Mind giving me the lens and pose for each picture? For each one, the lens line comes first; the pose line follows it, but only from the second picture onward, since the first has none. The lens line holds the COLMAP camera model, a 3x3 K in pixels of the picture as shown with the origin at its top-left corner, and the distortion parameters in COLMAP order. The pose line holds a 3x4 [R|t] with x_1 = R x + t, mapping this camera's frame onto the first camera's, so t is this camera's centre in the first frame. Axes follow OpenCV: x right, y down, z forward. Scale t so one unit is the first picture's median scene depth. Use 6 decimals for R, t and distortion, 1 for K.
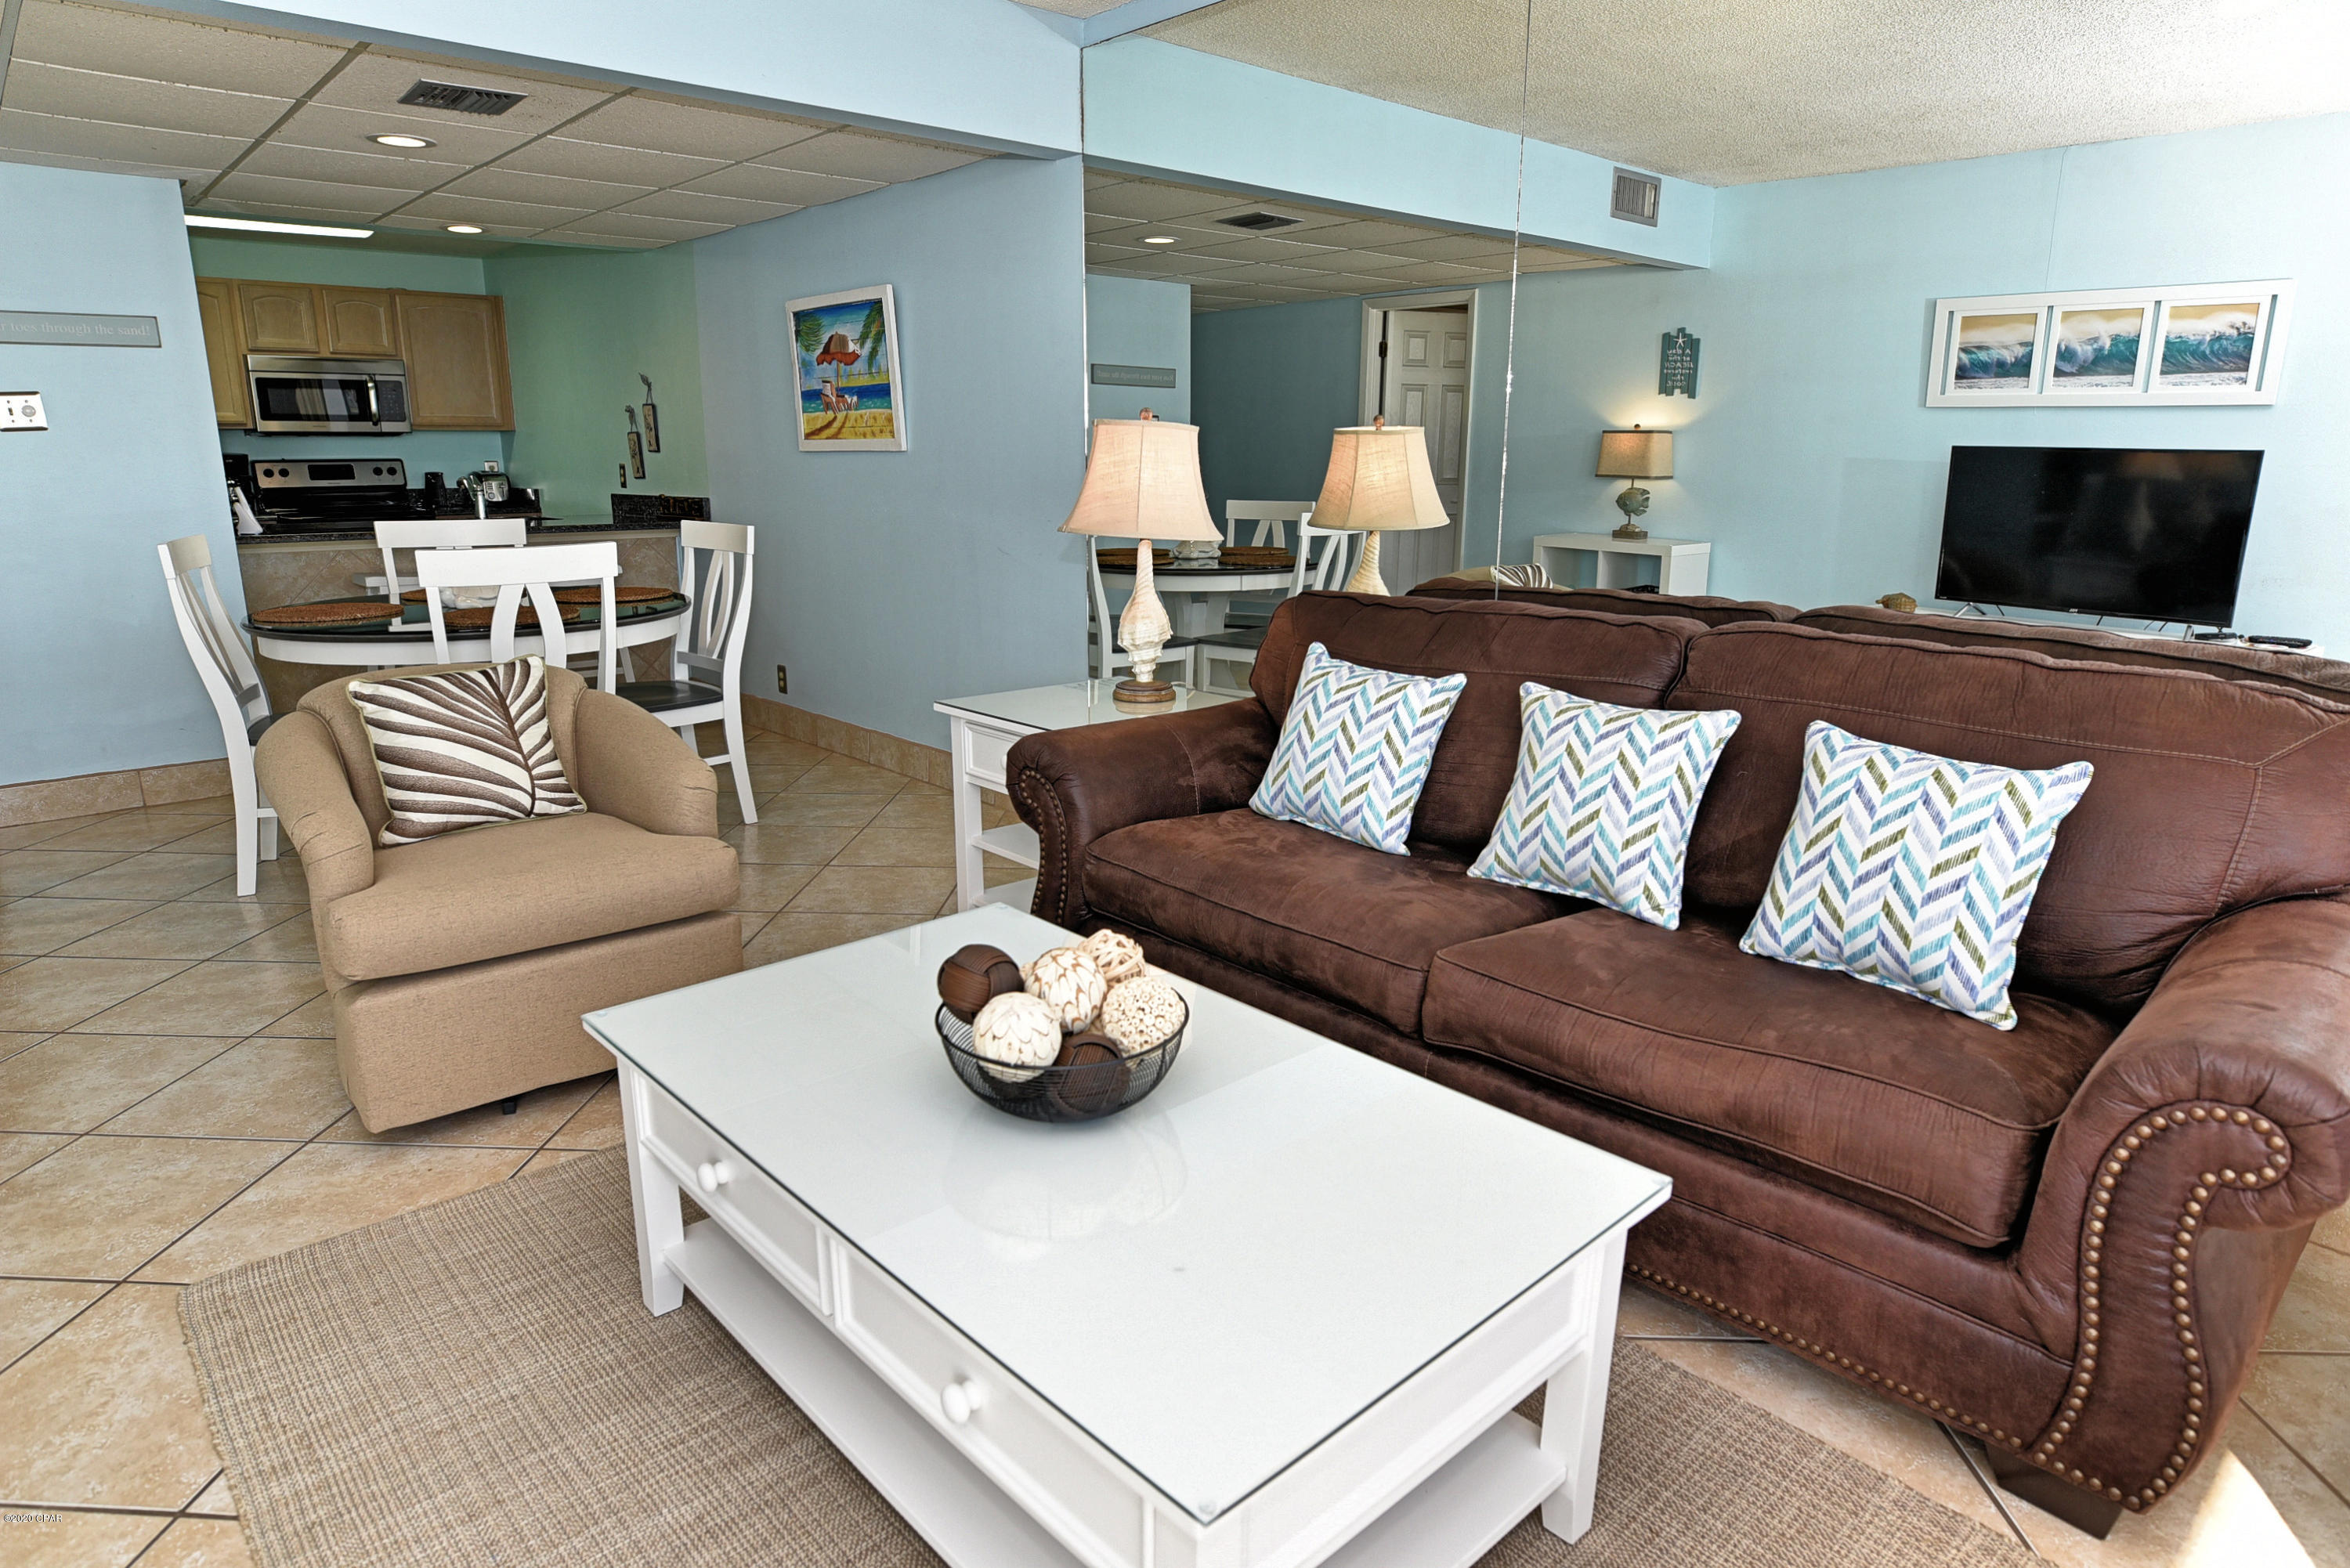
lens RADIAL K [[1359.3, 0, 1195.3], [0, 1359.3, 786.9], [0, 0, 1]] dist [-0.030261, 0.003234]
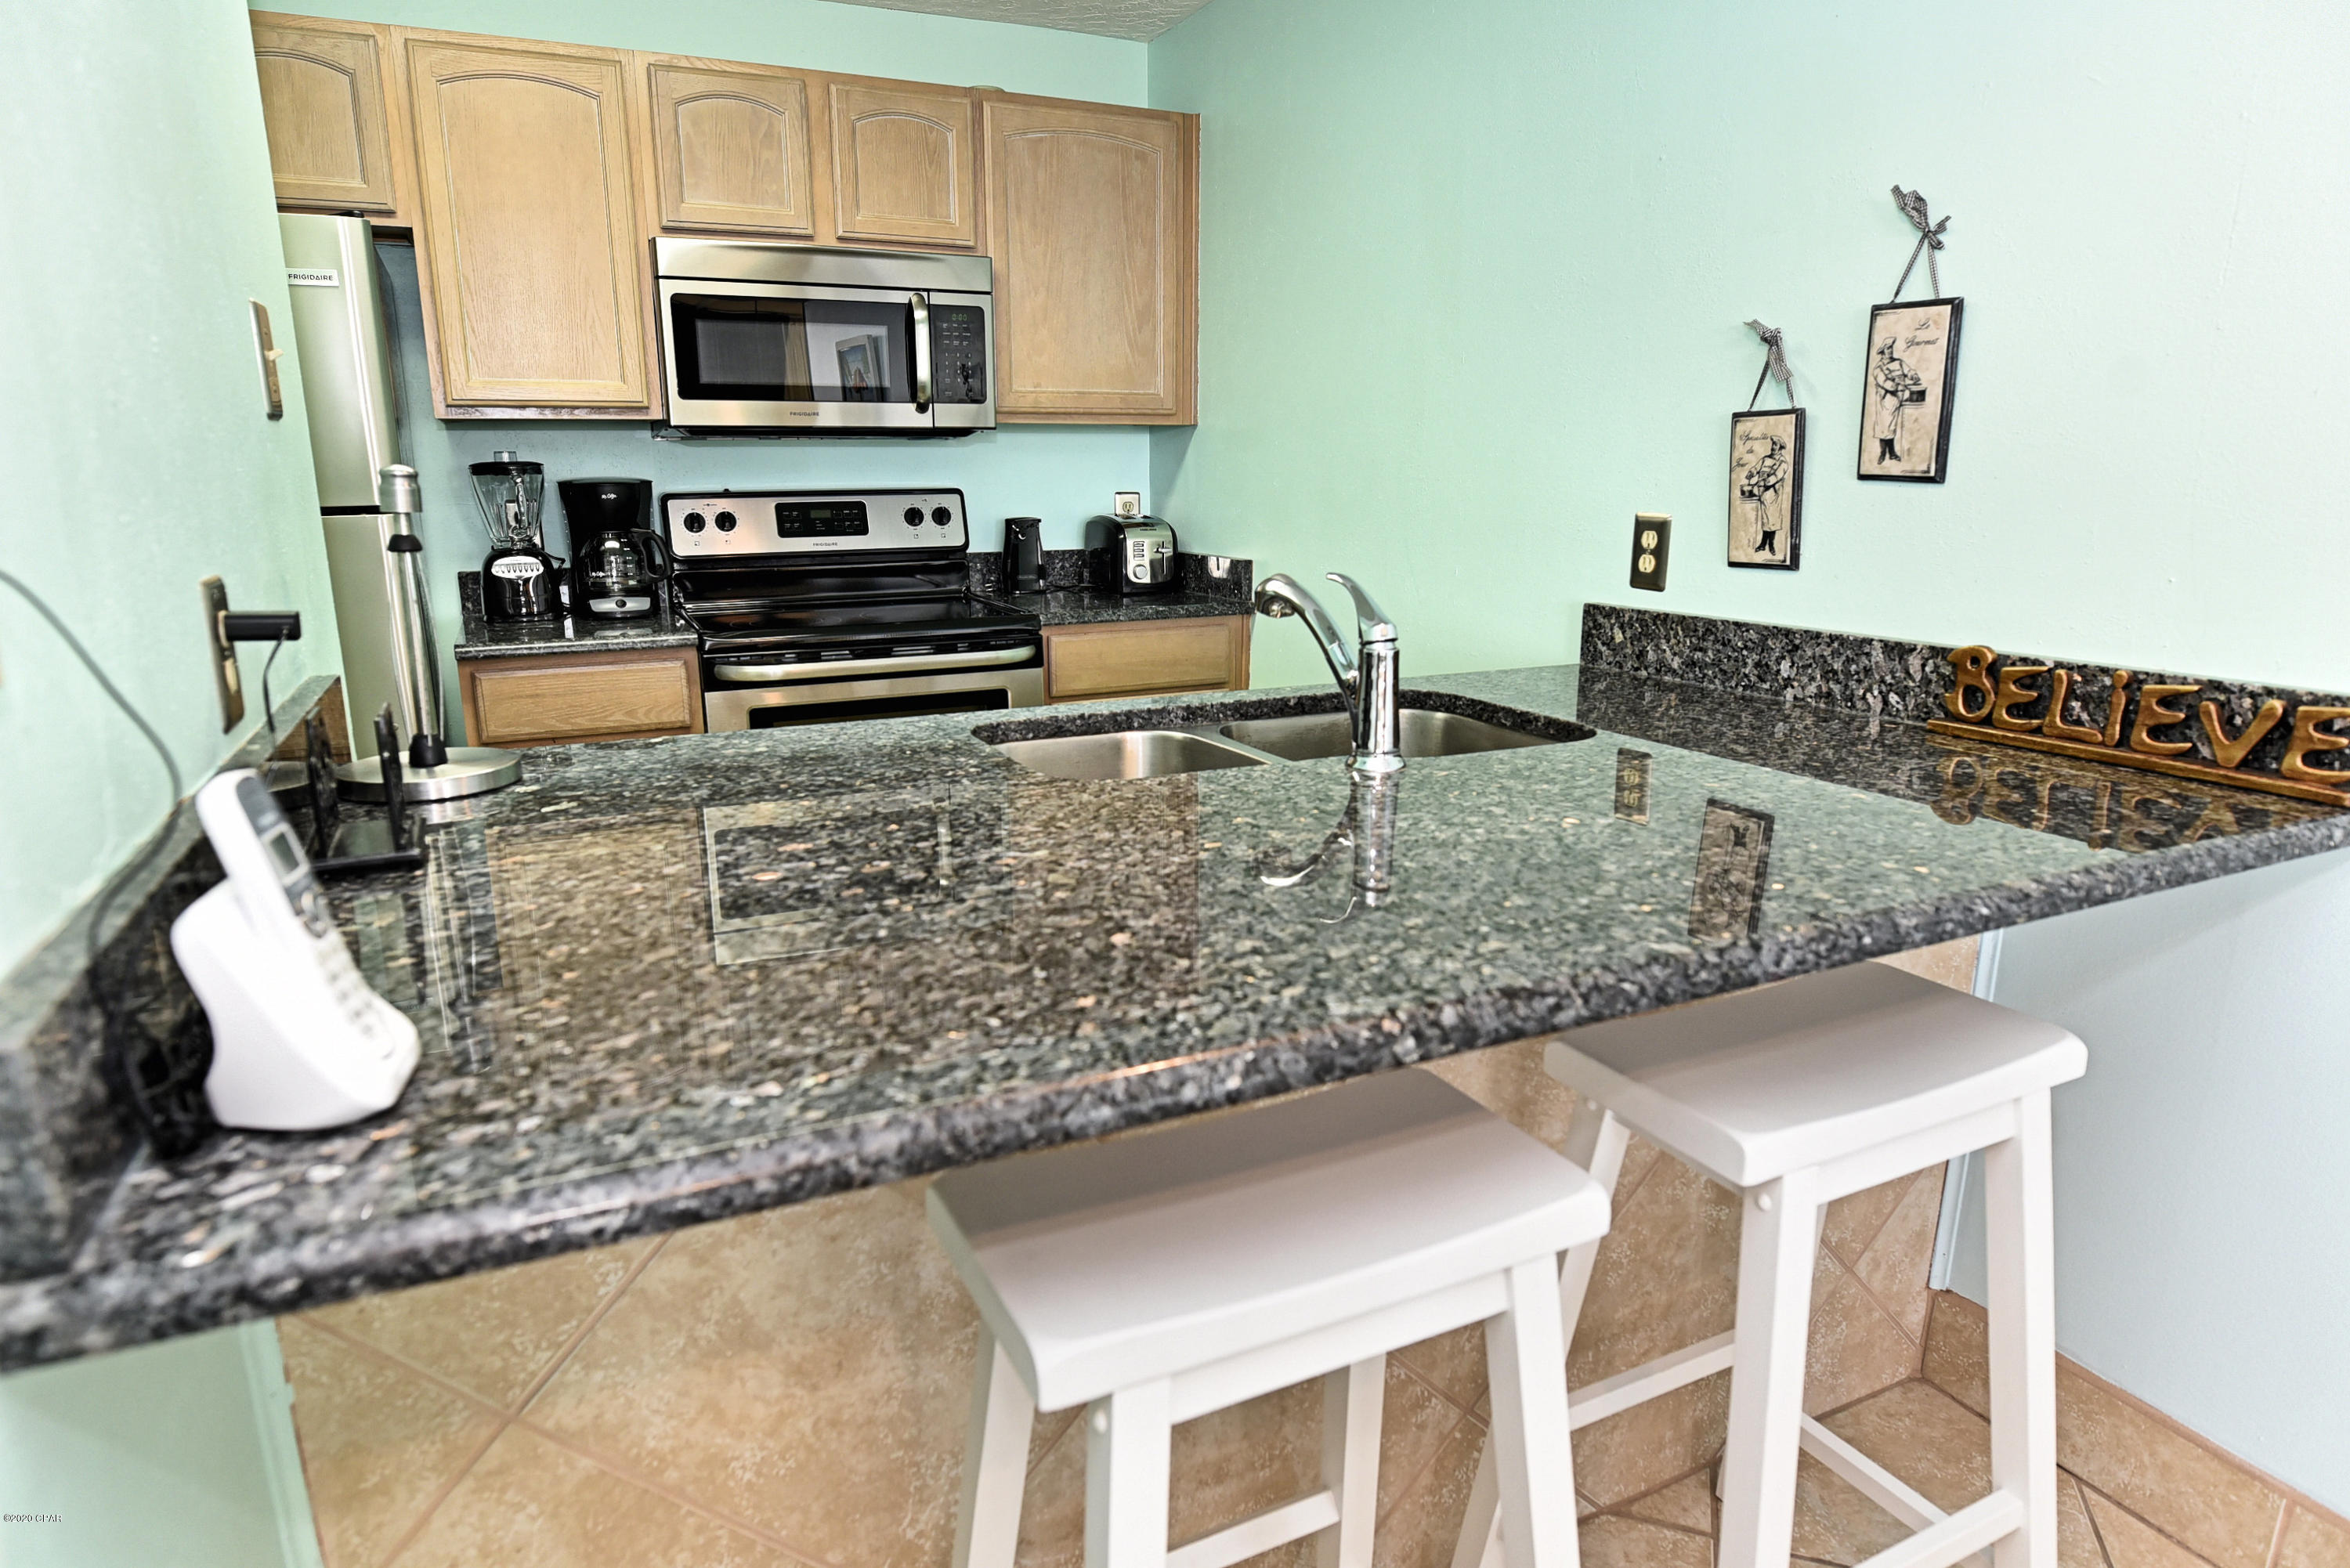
lens RADIAL K [[1359.3, 0, 1173.9], [0, 1359.3, 794.1], [0, 0, 1]] dist [-0.030261, 0.003234]
pose [[0.954626, 0.062434, -0.291188, -0.582008], [-0.064063, 0.997938, 0.003947, -0.224887], [0.290834, 0.014886, 0.956658, 0.889507]]
